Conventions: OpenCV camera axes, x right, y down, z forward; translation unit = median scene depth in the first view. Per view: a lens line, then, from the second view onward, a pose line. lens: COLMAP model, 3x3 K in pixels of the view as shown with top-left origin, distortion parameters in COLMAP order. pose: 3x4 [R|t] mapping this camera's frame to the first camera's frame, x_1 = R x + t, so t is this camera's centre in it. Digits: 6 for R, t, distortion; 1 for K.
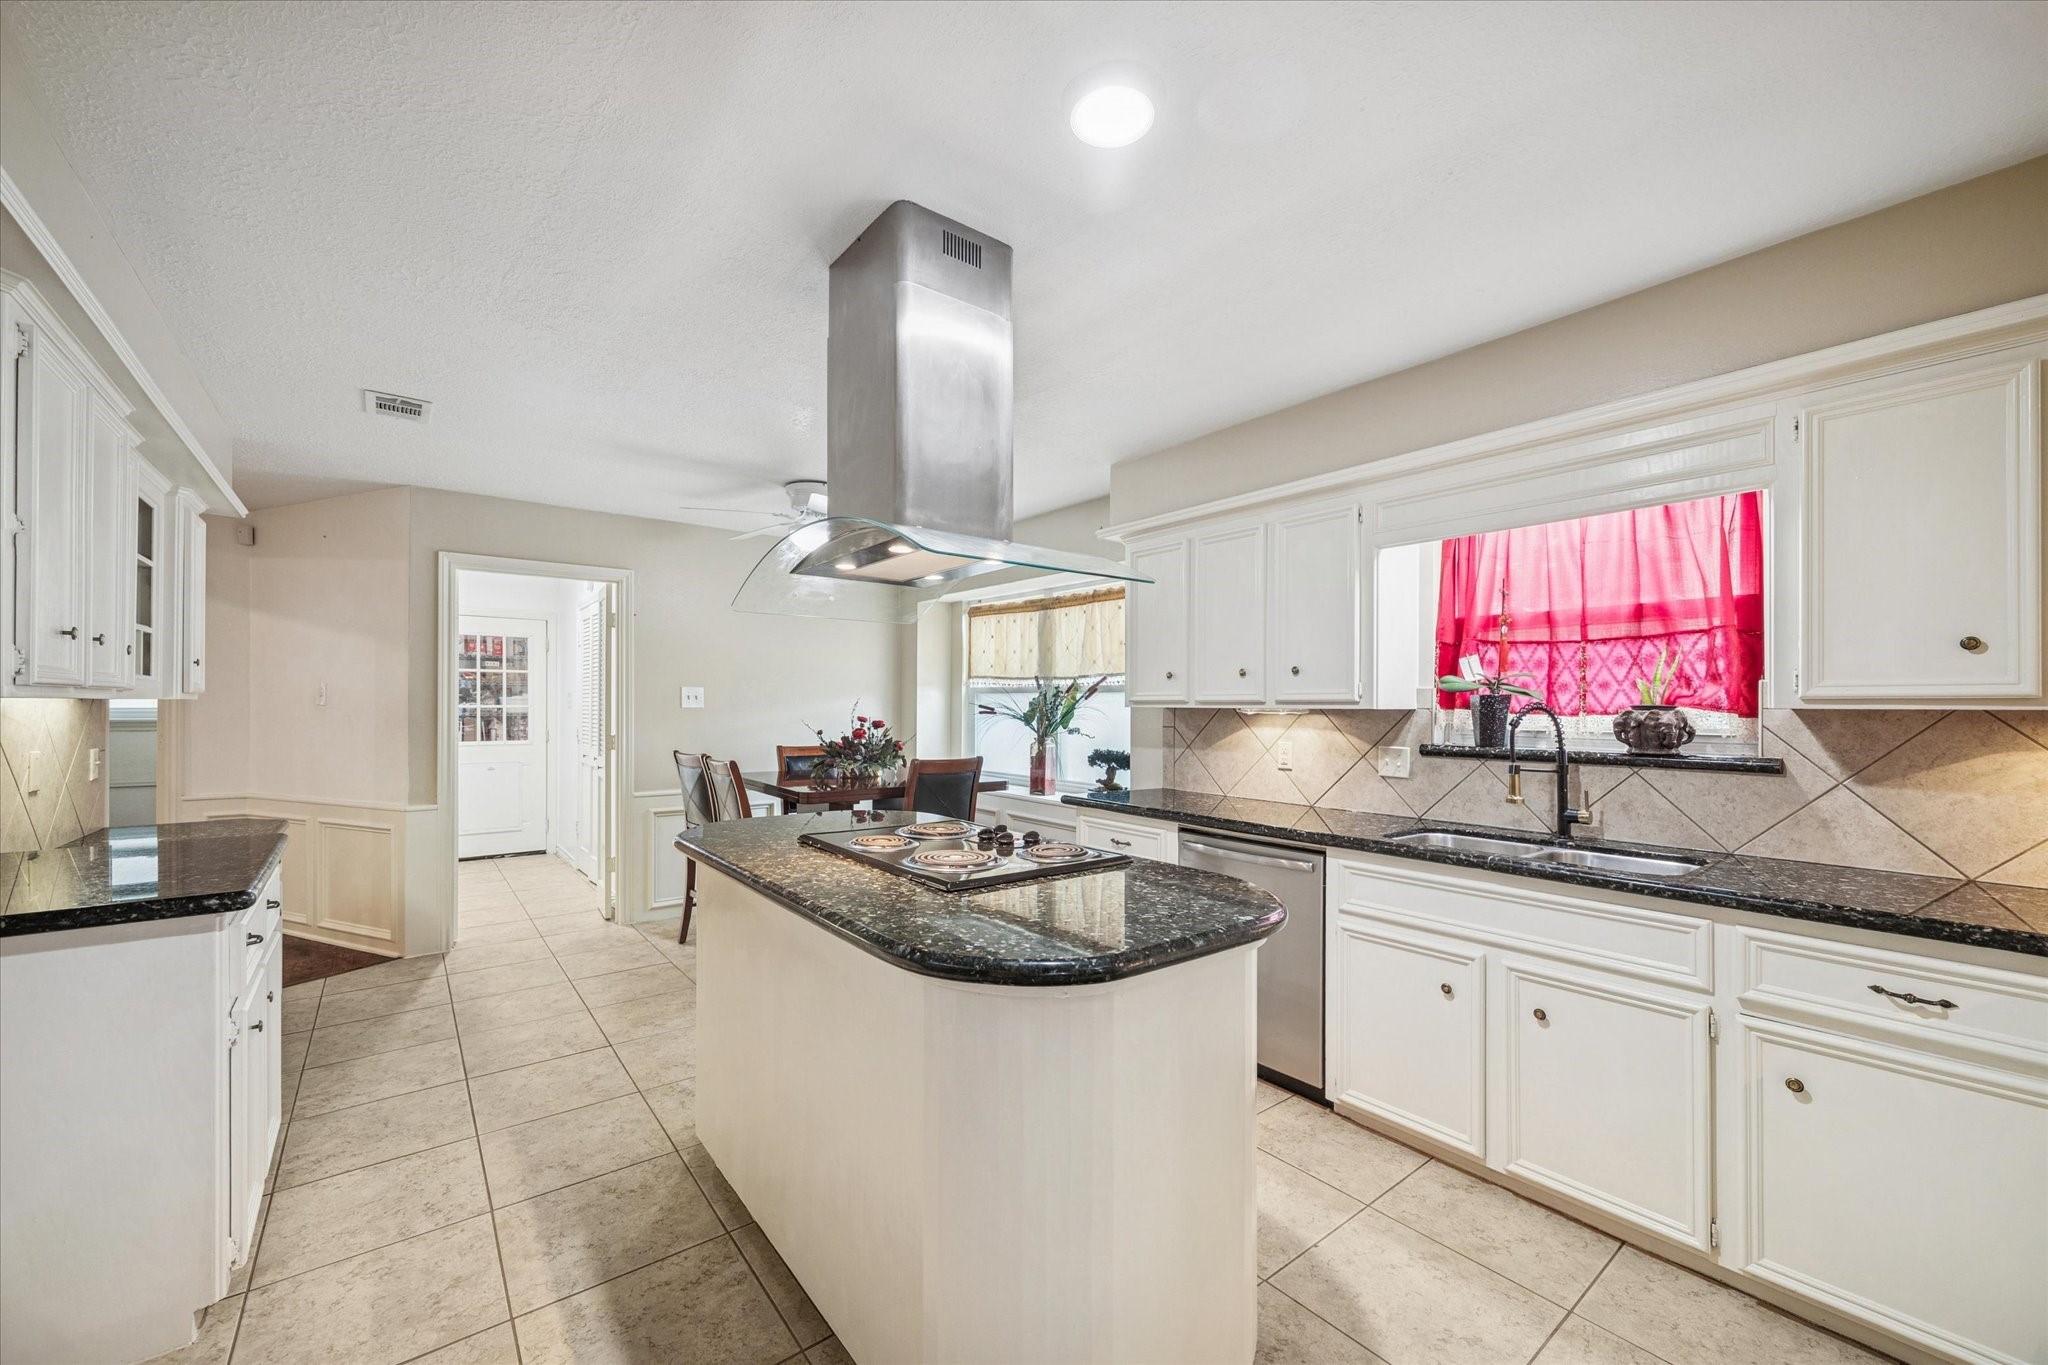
lens RADIAL K [[800.0, 0, 1022.8], [0, 800.0, 702.4], [0, 0, 1]] dist [-0.000796, -0.000006]
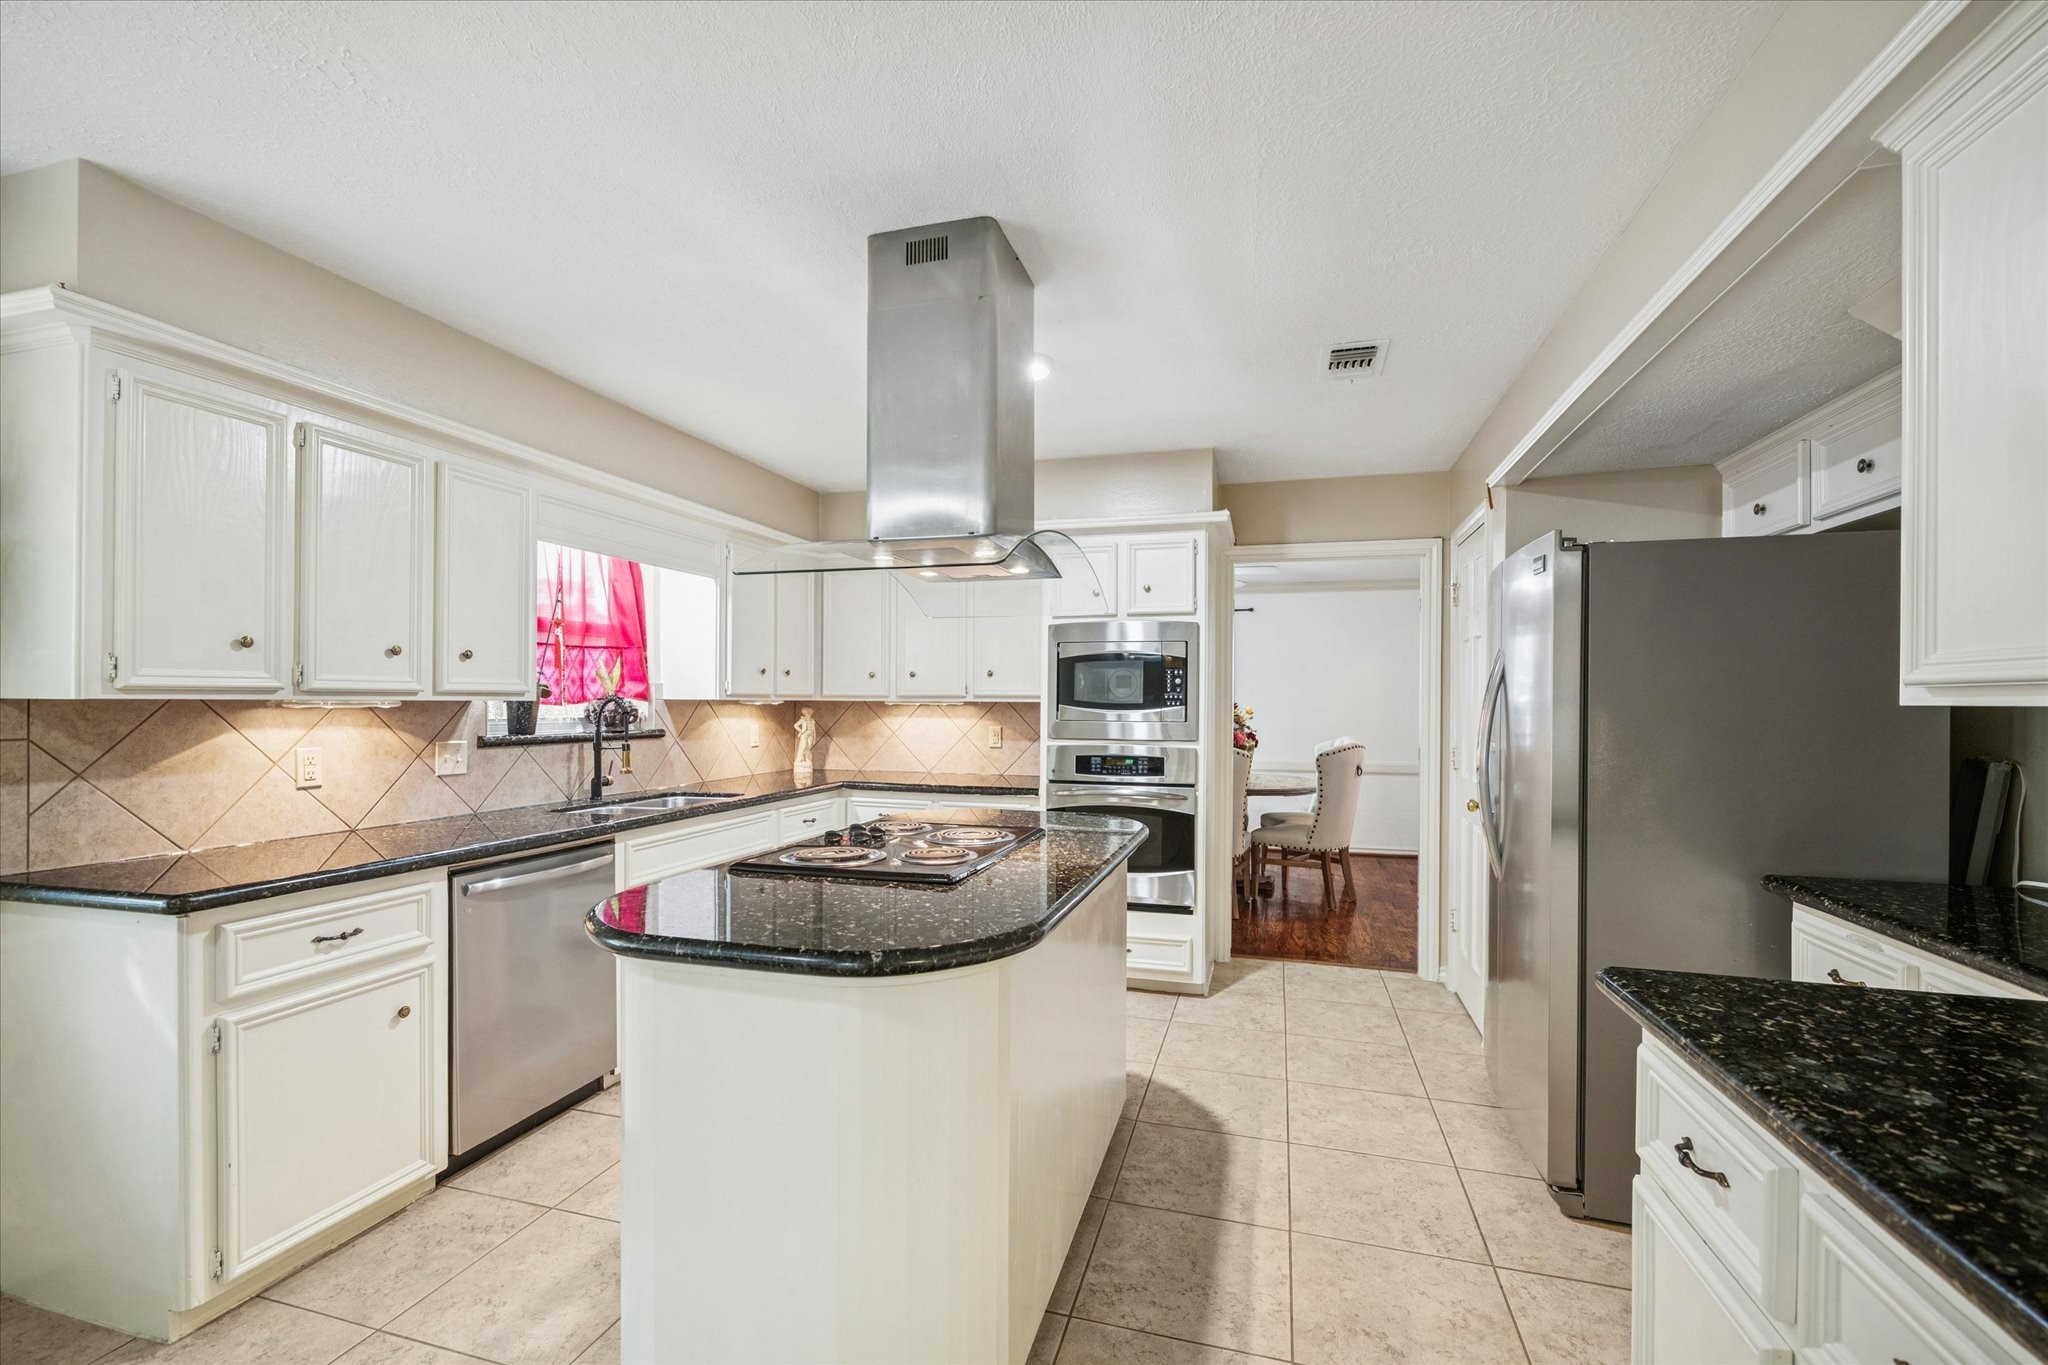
lens RADIAL K [[907.3, 0, 1022.7], [0, 907.3, 693.3], [0, 0, 1]] dist [0.003630, 0.000039]
pose [[-0.588139, 0.001621, 0.808758, -0.857239], [-0.009461, 0.999916, -0.008884, 0.004334], [-0.808705, -0.012877, -0.588074, 1.234011]]
